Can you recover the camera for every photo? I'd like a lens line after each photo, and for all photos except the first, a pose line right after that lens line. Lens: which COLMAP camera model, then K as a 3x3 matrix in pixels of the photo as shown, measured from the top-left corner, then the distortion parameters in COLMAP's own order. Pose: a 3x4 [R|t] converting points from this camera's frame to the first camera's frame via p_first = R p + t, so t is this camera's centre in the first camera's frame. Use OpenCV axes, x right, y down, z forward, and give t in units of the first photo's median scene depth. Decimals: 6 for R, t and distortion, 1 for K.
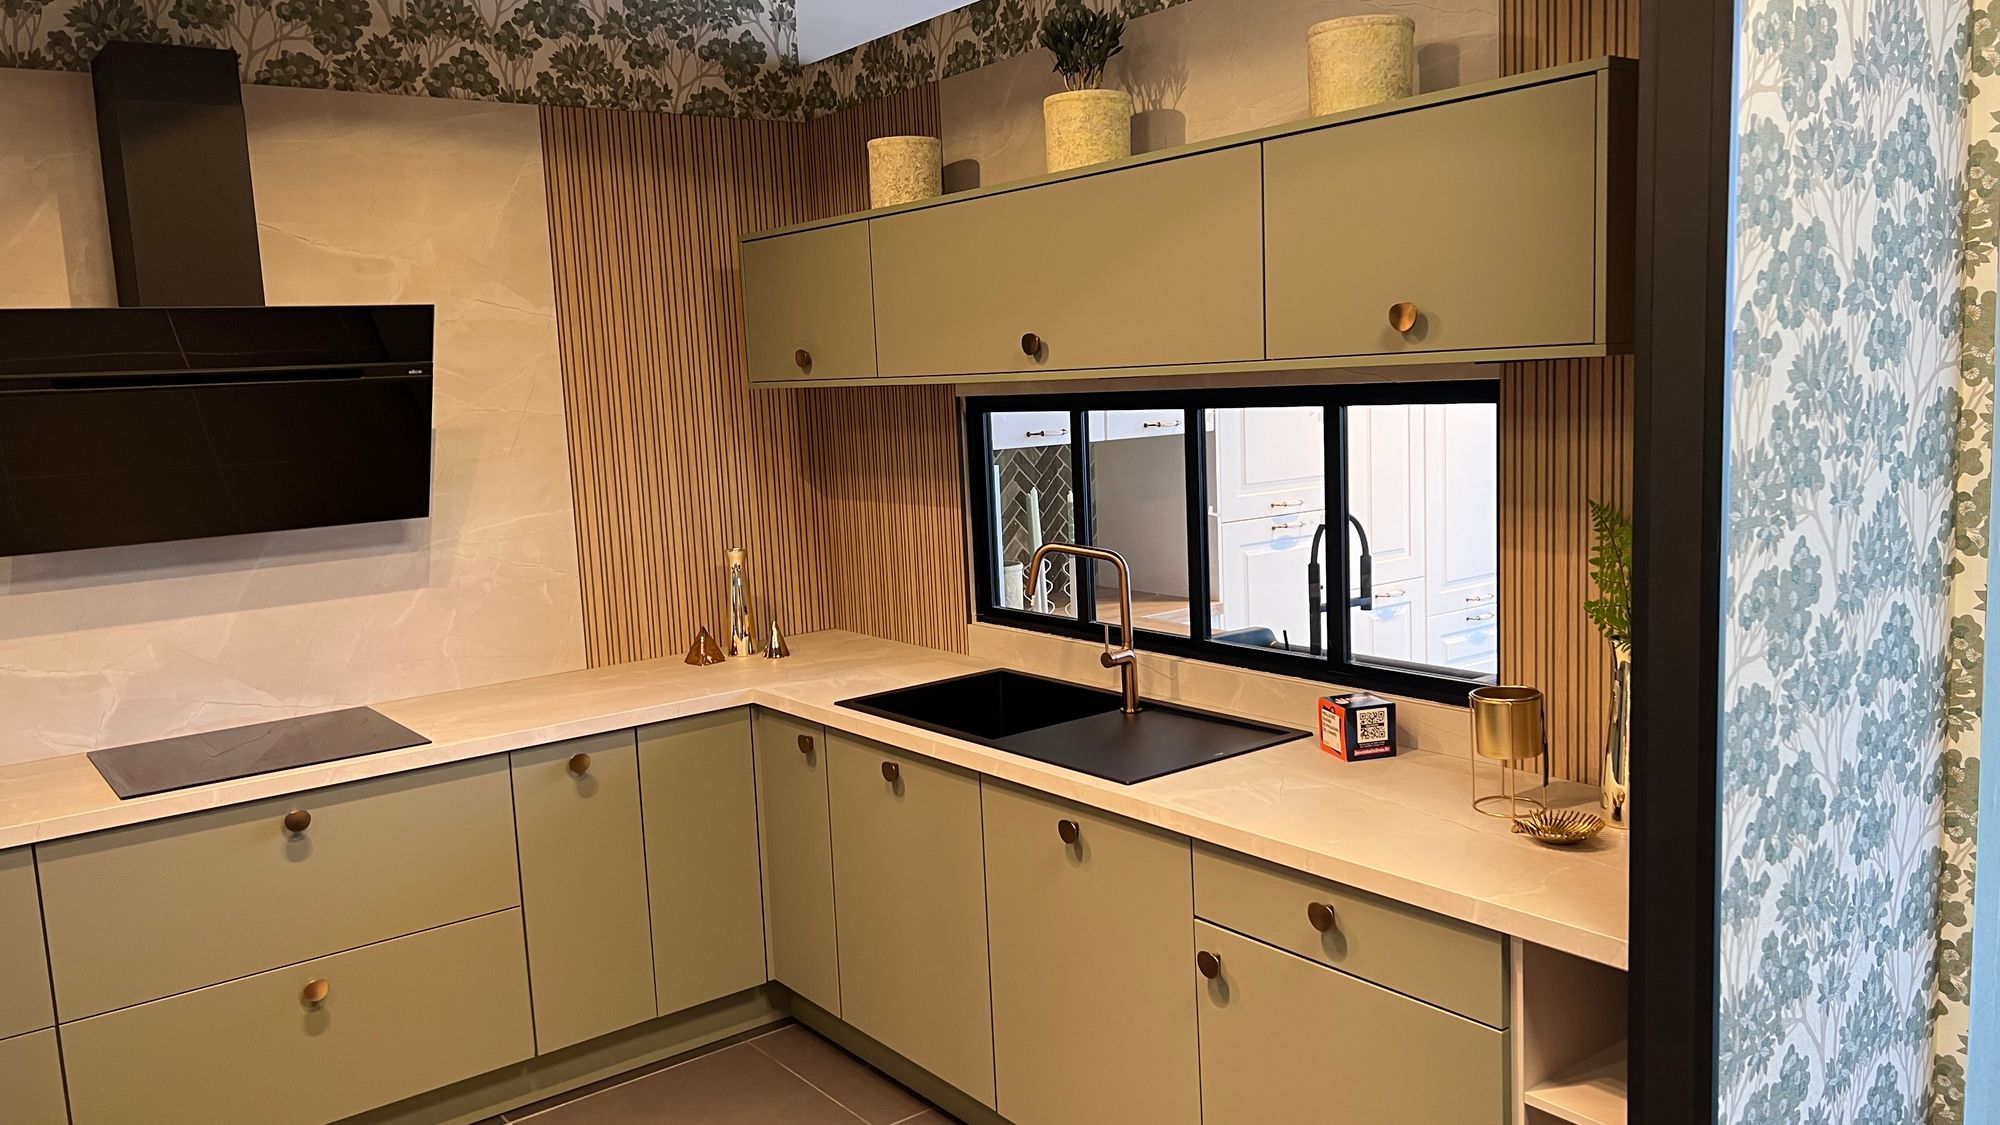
lens RADIAL K [[1518.8, 0, 1000.3], [0, 1518.8, 572.6], [0, 0, 1]] dist [0.019602, -0.002154]
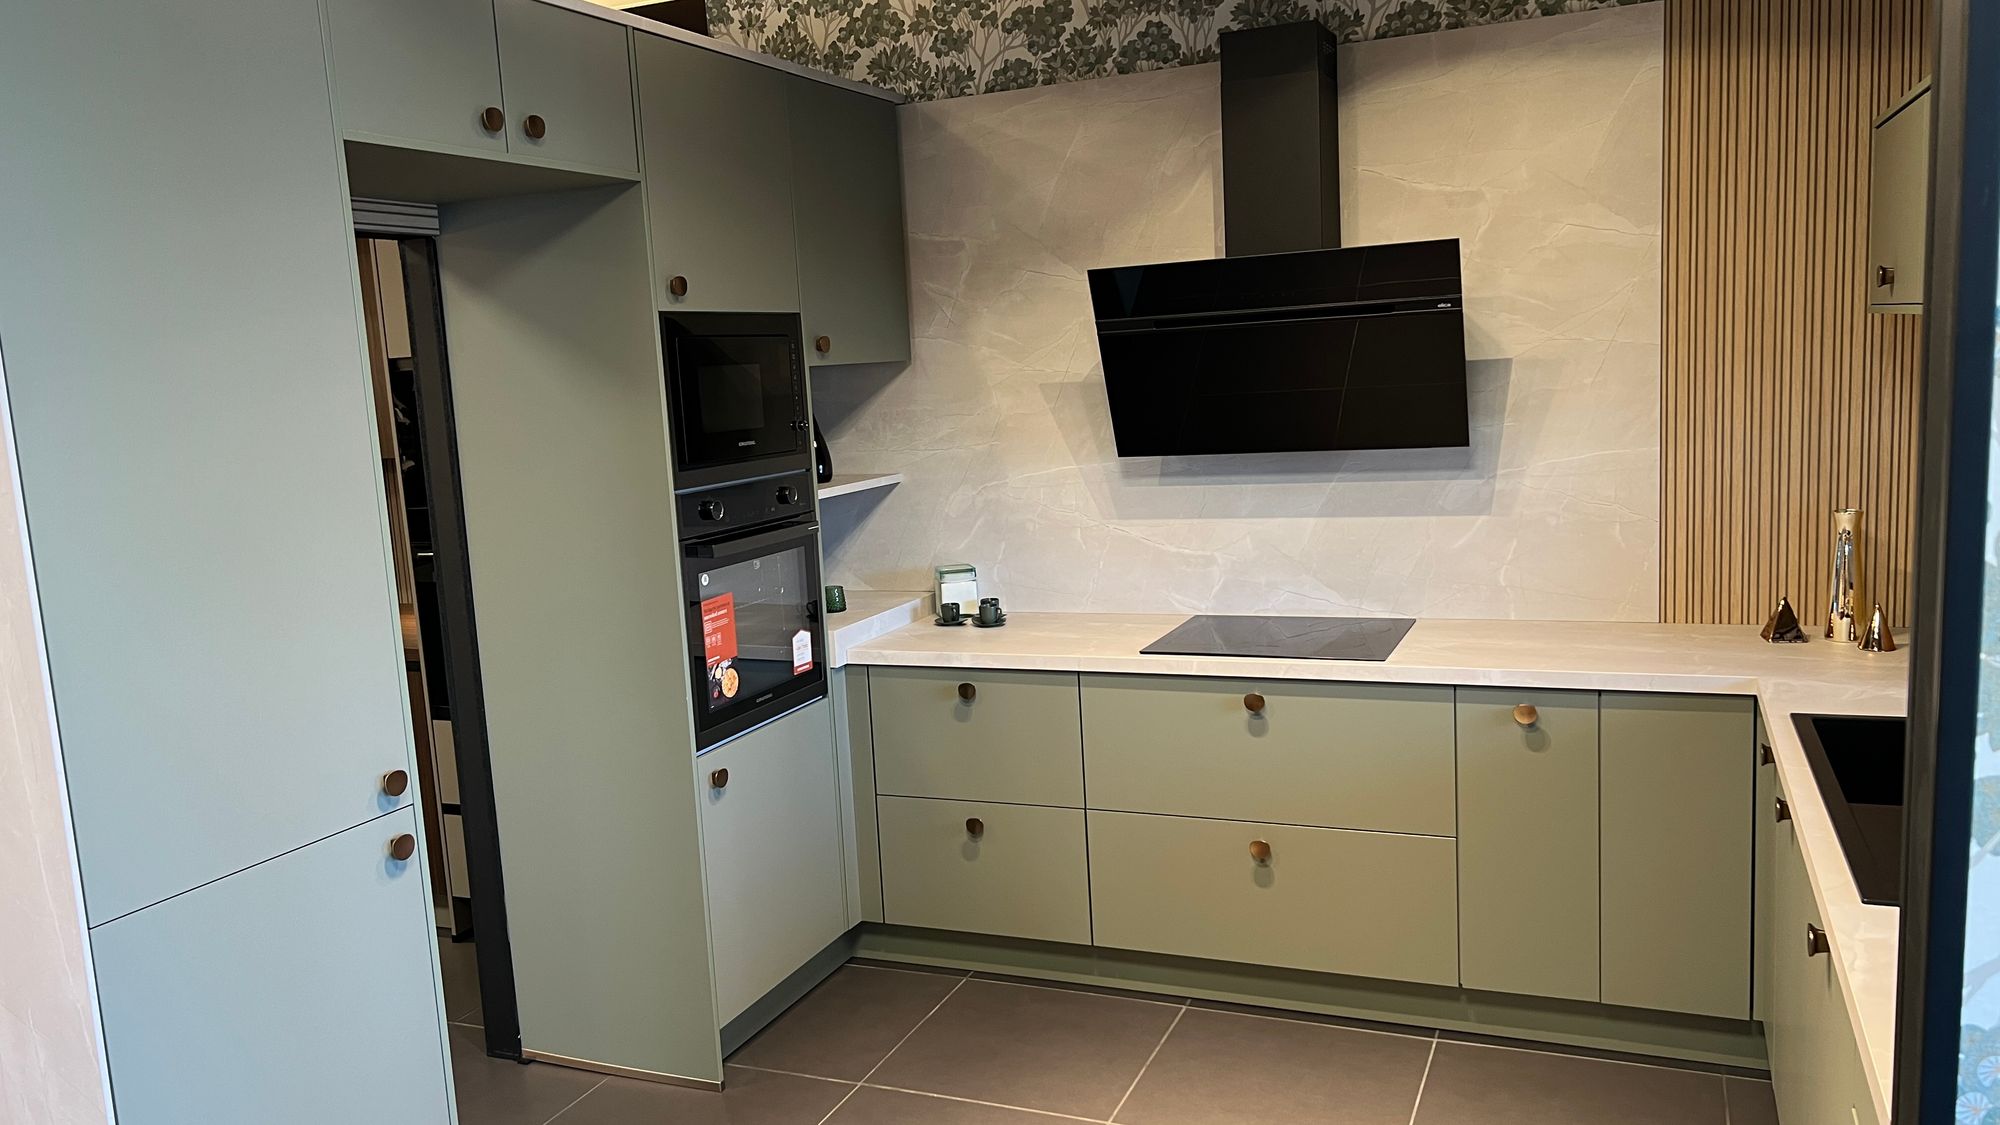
lens RADIAL K [[1450.8, 0, 1005.2], [0, 1450.8, 591.5], [0, 0, 1]] dist [0.015673, -0.005141]
pose [[0.496787, 0.159063, -0.853172, 0.530729], [-0.082899, 0.987263, 0.135792, -0.078937], [0.863904, 0.003267, 0.503645, 0.398885]]
